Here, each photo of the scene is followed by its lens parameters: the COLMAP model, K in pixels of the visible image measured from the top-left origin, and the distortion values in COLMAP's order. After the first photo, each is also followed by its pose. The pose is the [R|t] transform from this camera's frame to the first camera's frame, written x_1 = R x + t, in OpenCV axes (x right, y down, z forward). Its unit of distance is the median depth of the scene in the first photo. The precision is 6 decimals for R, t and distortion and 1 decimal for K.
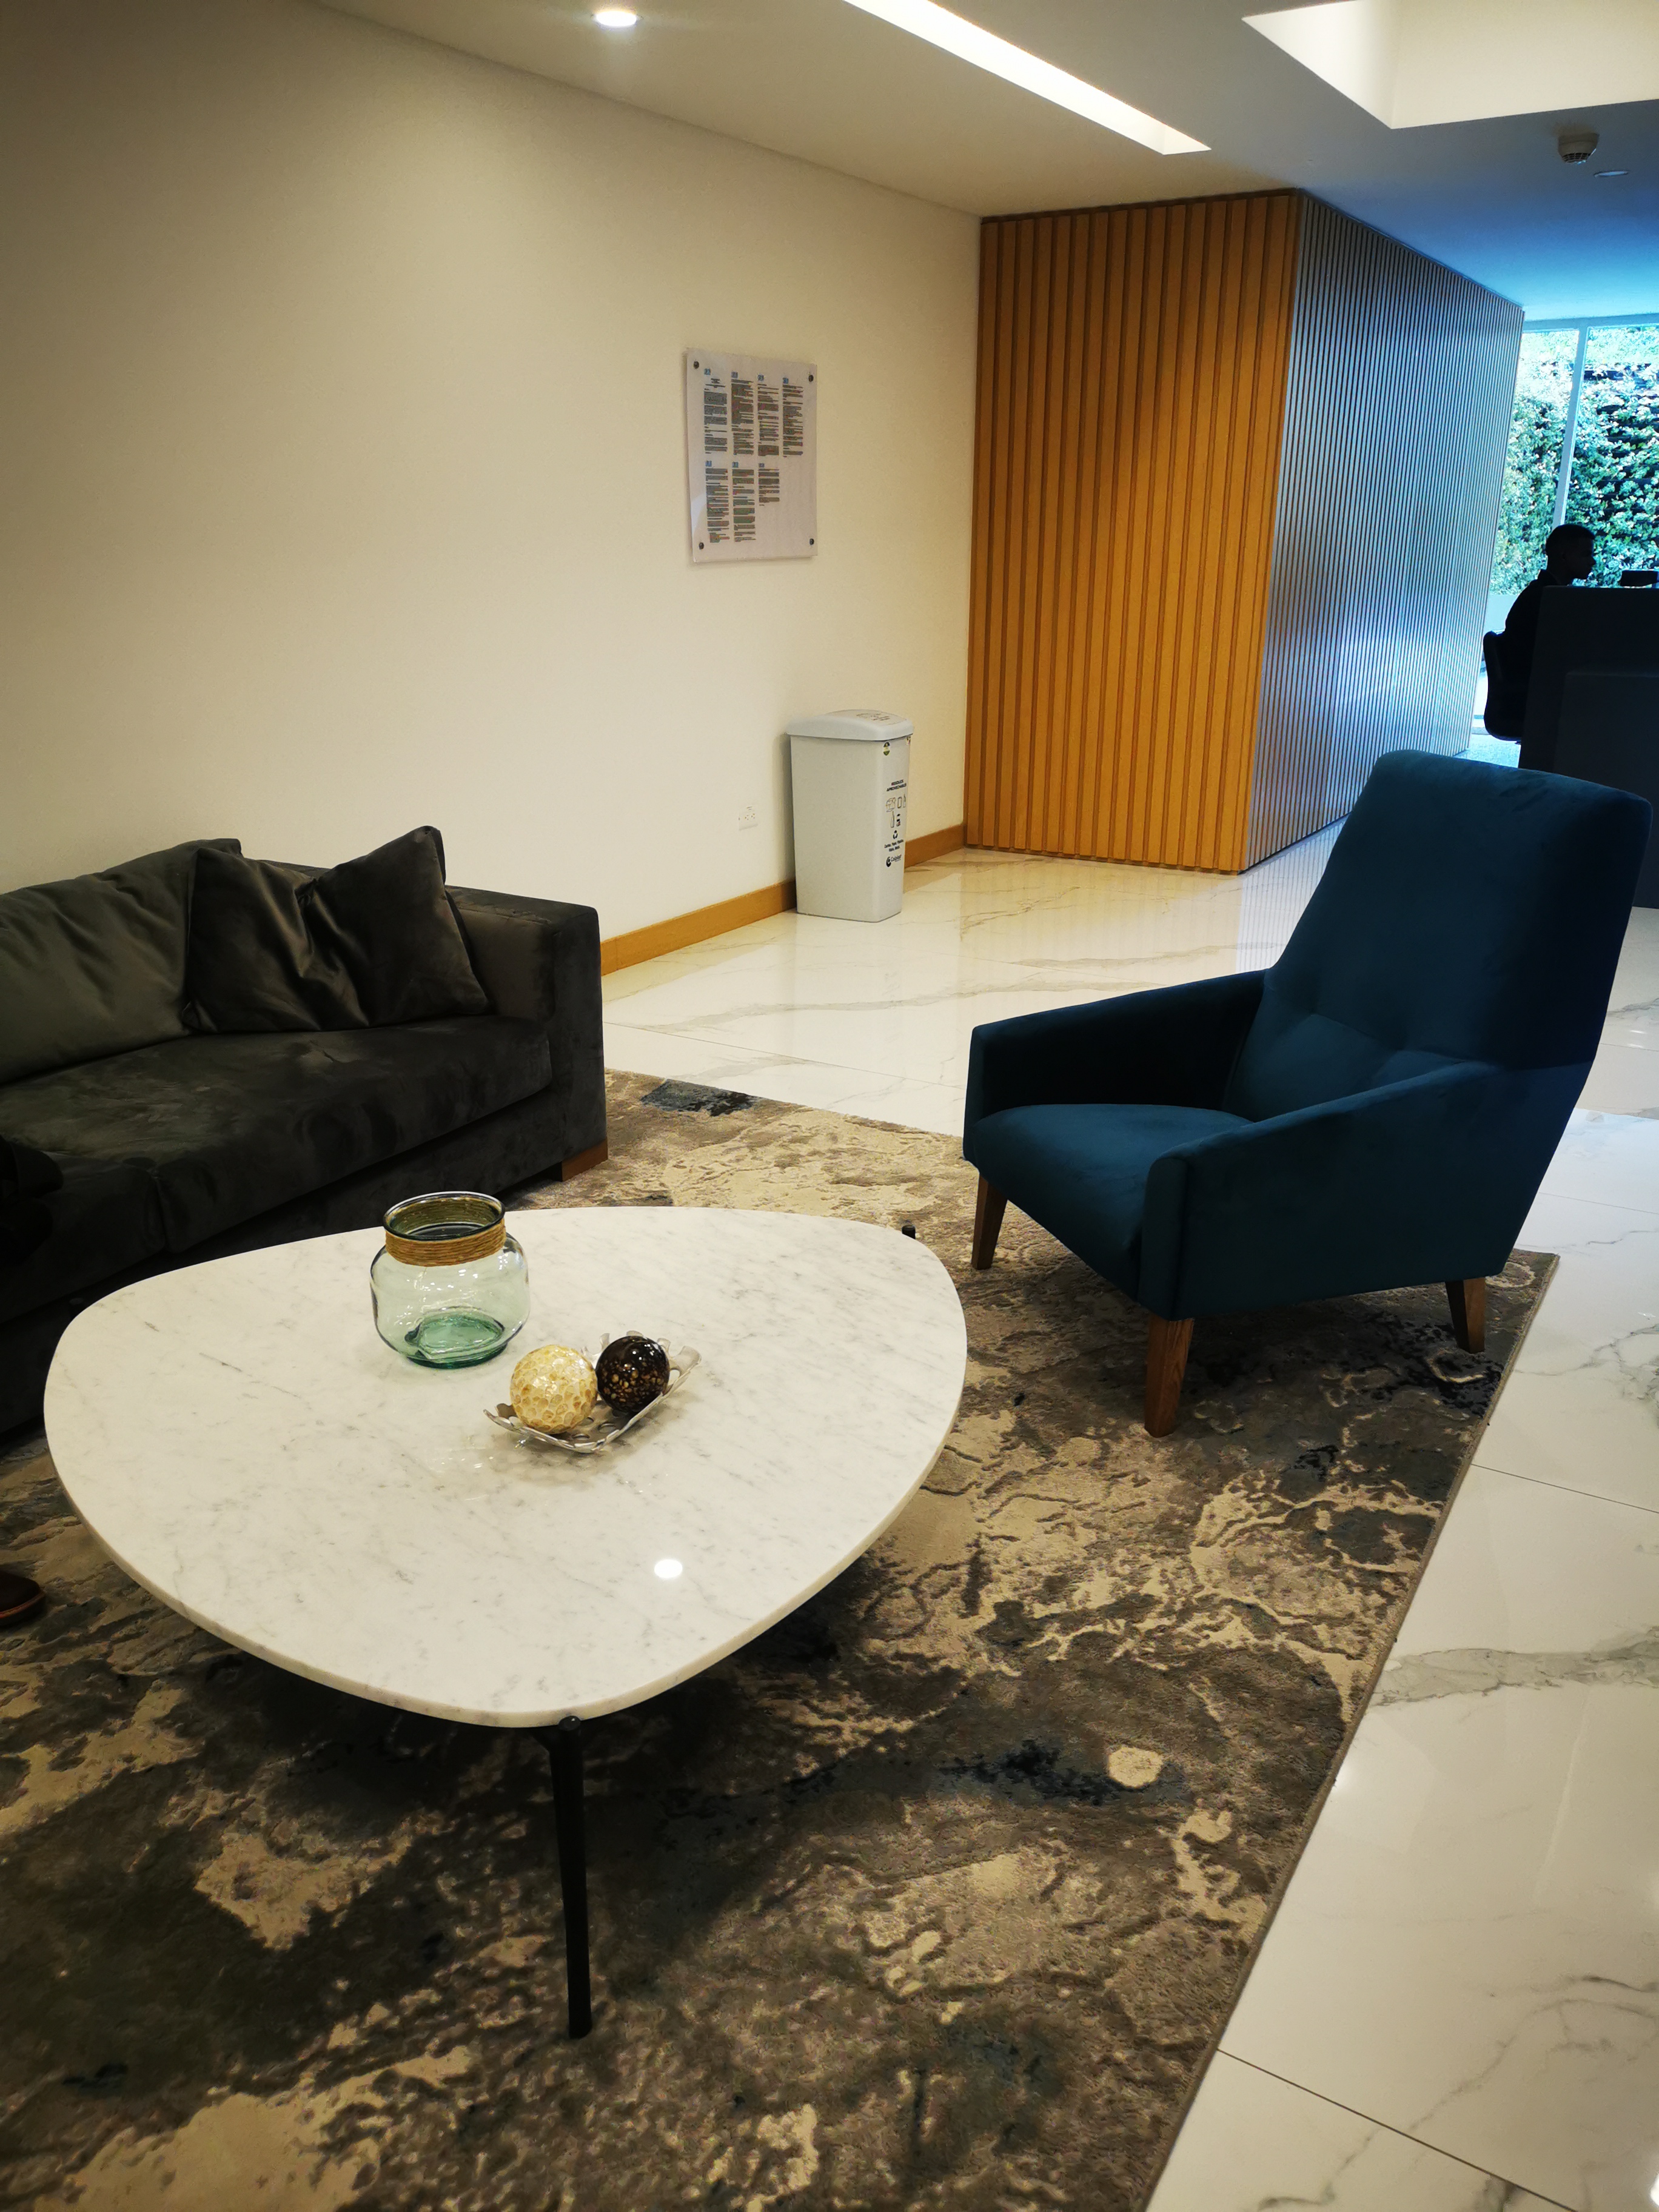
lens RADIAL K [[1697.2, 0, 815.7], [0, 1697.2, 1111.8], [0, 0, 1]] dist [0.044986, -0.041865]
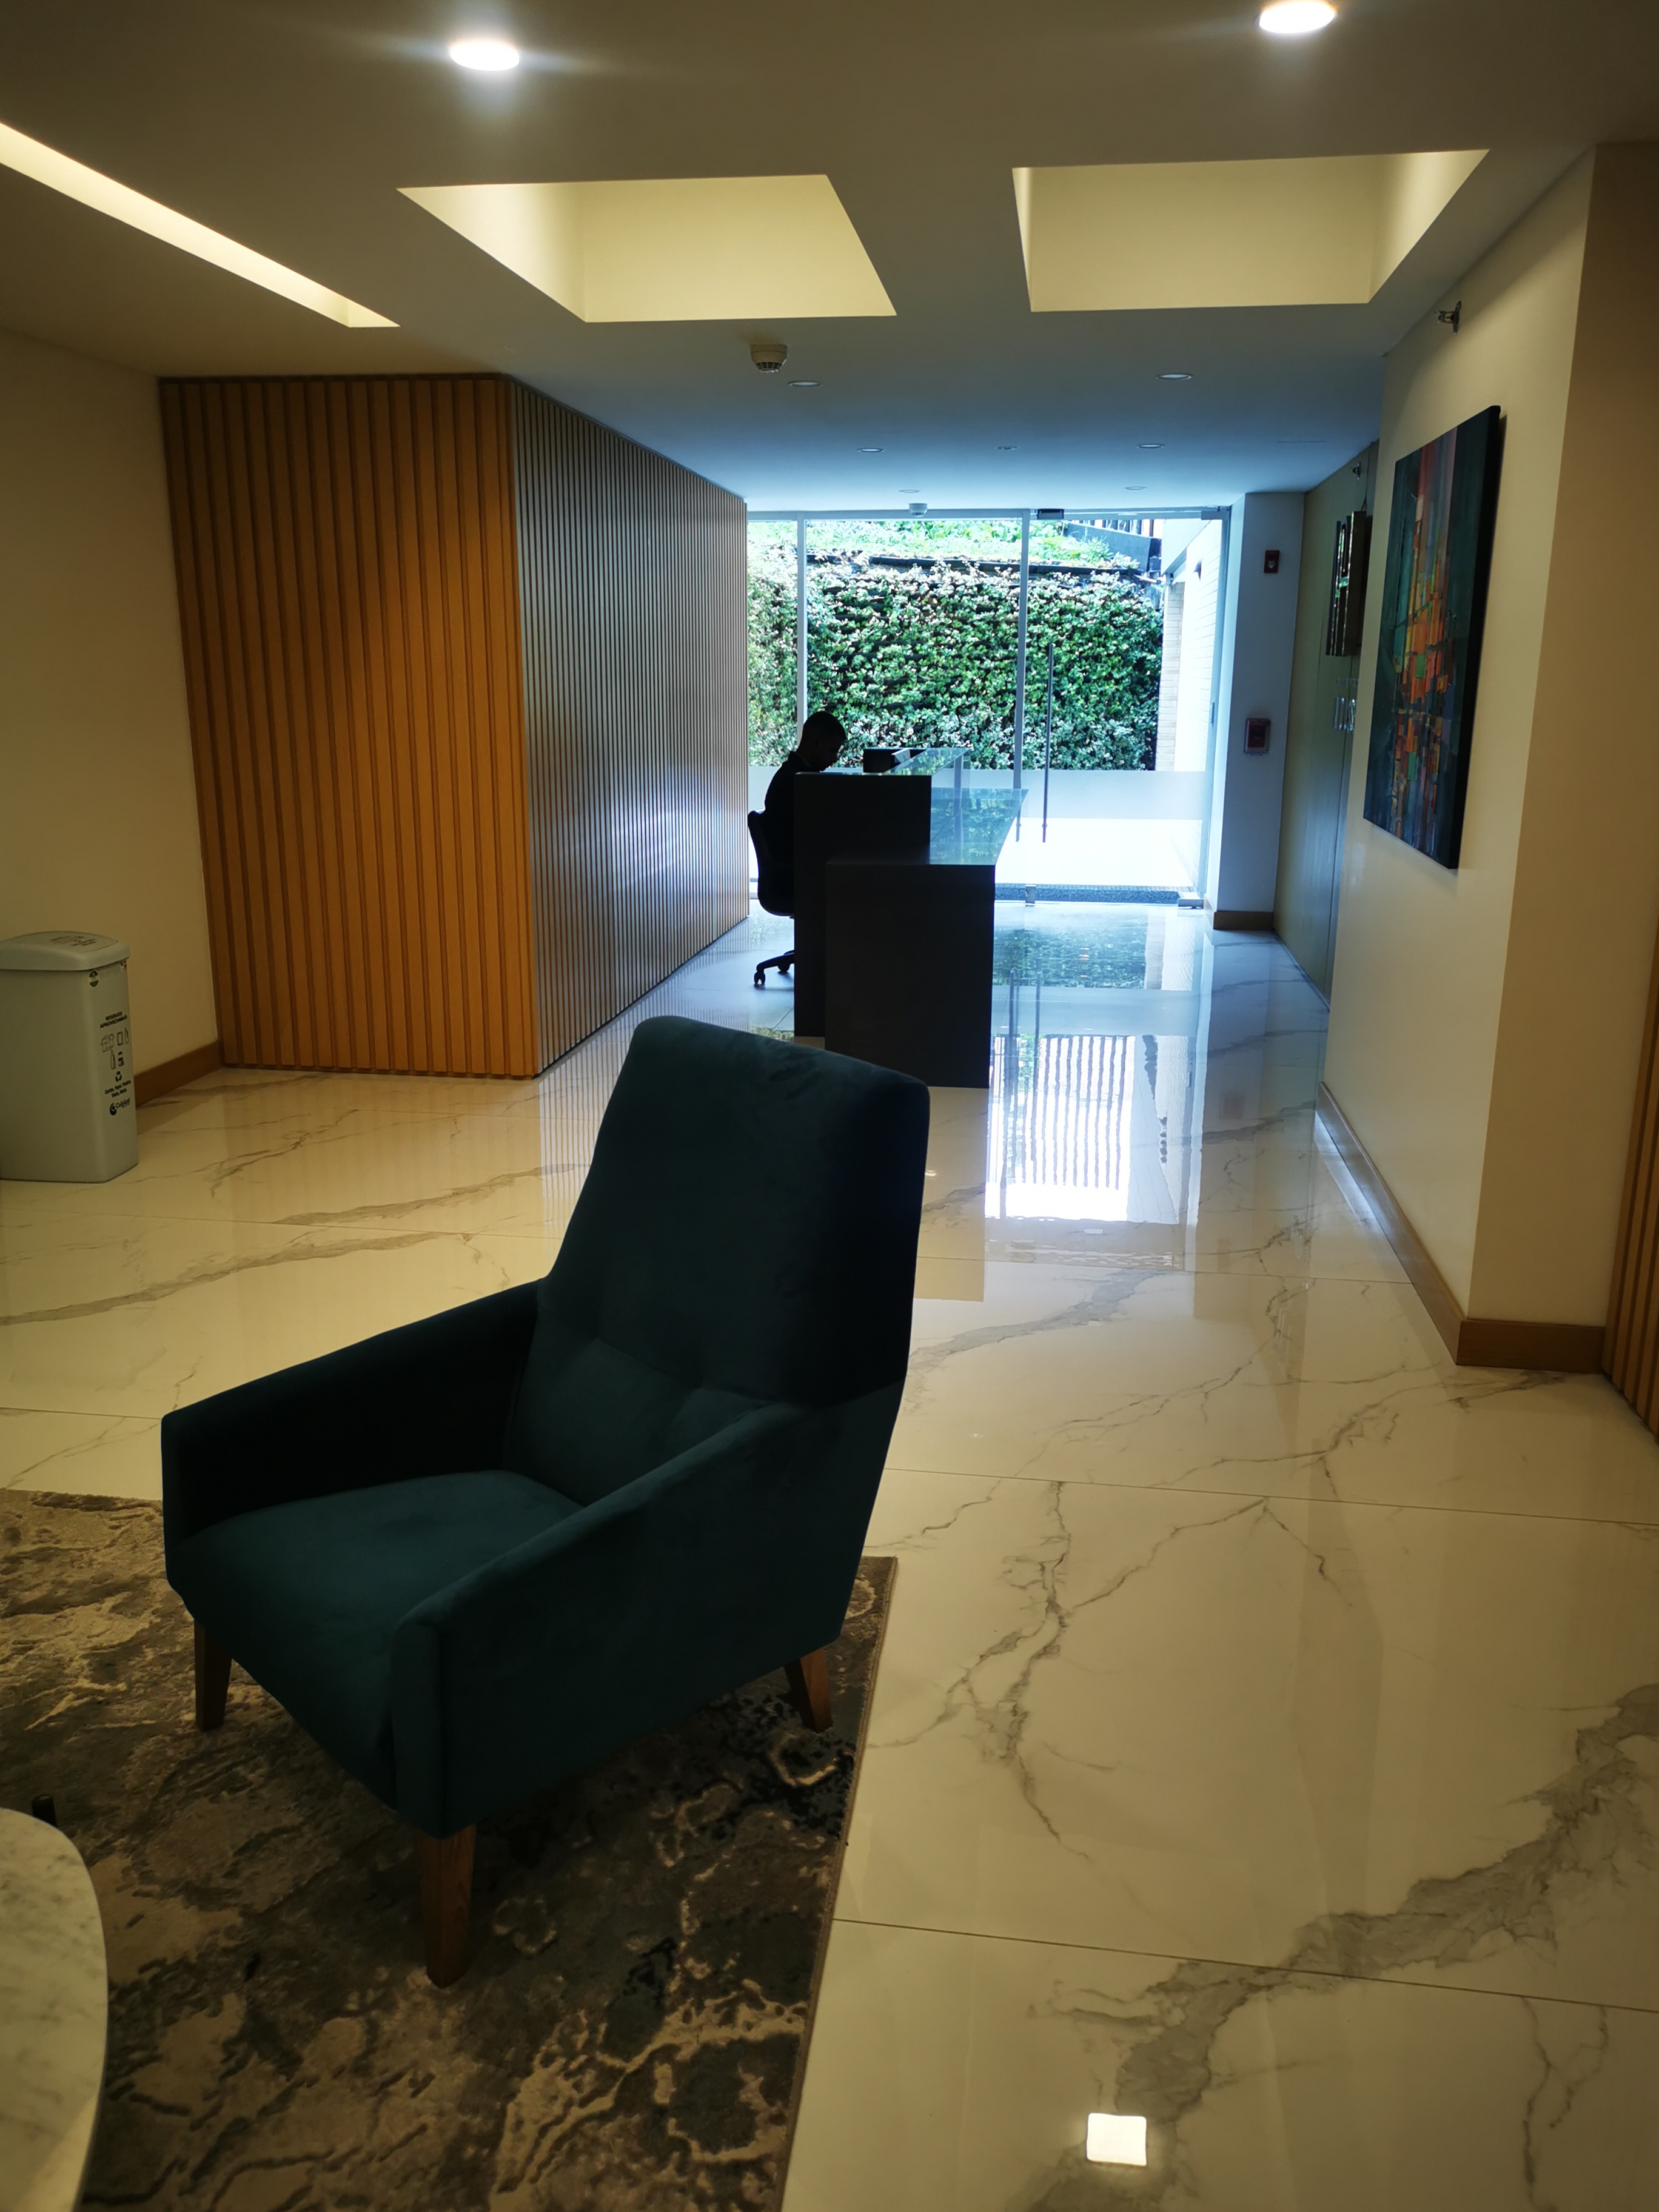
lens RADIAL K [[1697.2, 0, 829.3], [0, 1697.2, 1112.2], [0, 0, 1]] dist [0.044986, -0.041865]
pose [[0.920112, -0.093635, 0.380299, 0.086969], [0.123768, 0.990757, -0.055509, -0.101948], [-0.371586, 0.098143, 0.923196, 0.171142]]
